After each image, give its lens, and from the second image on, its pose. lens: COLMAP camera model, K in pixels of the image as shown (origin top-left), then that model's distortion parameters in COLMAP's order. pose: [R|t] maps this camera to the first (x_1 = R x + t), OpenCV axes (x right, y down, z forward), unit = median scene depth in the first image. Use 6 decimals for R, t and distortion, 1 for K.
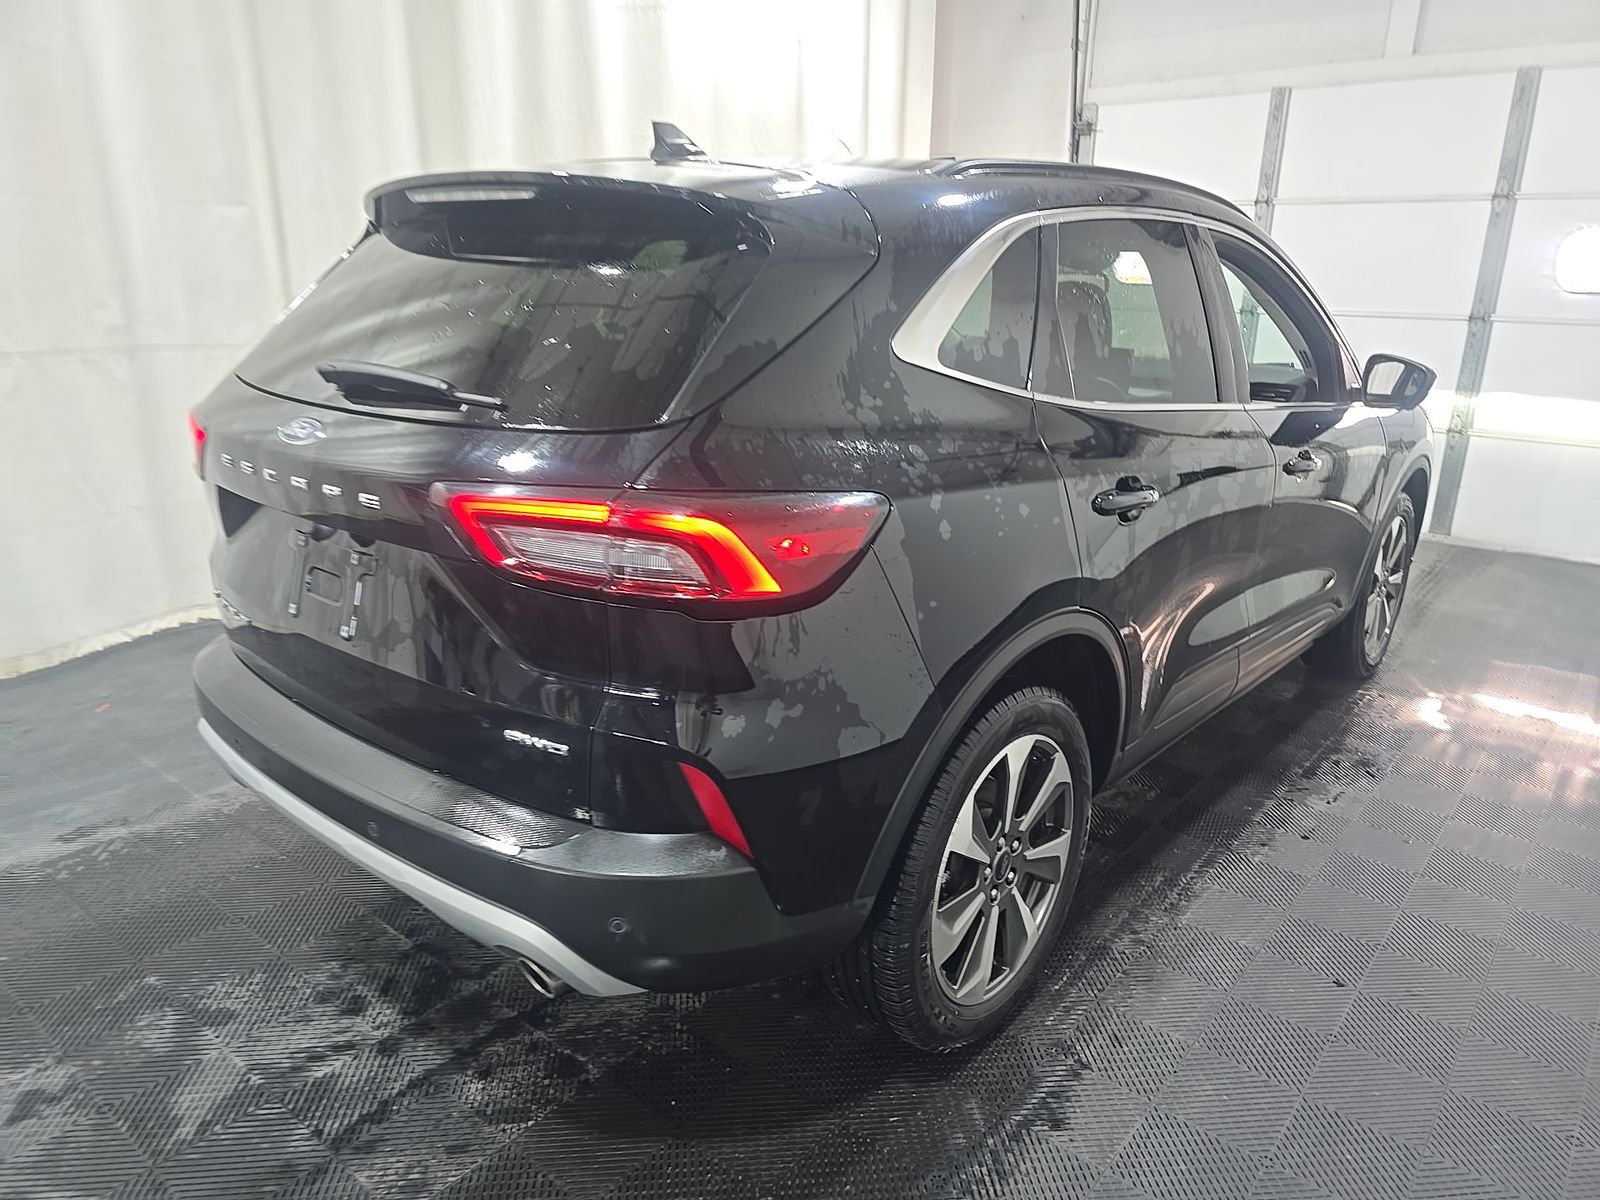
lens RADIAL K [[1085.8, 0, 798.1], [0, 1085.8, 561.1], [0, 0, 1]] dist [0.115404, -0.054448]
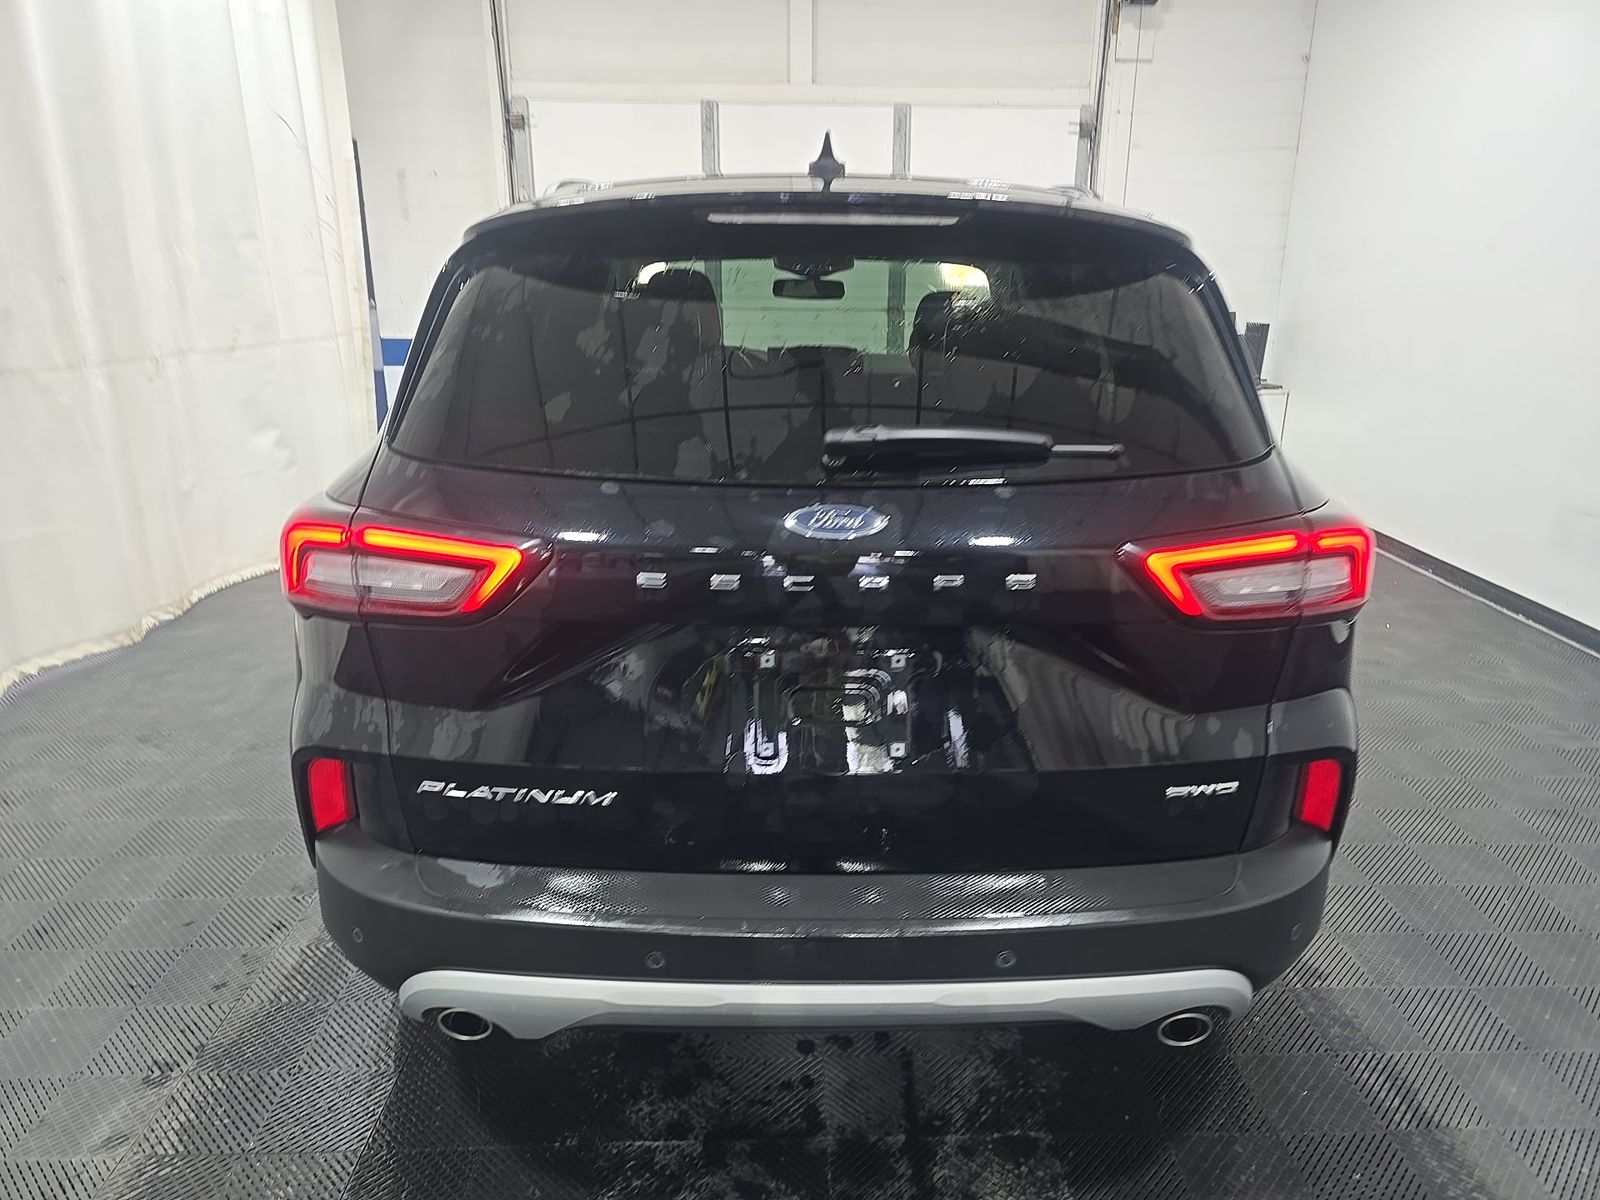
lens RADIAL K [[1065.3, 0, 800.0], [0, 1065.3, 600.0], [0, 0, 1]] dist [0.046468, -0.000426]
pose [[0.755959, -0.216207, 0.617884, -0.288812], [0.189848, 0.975727, 0.109150, -0.042977], [-0.626485, 0.034791, 0.778656, 0.145292]]
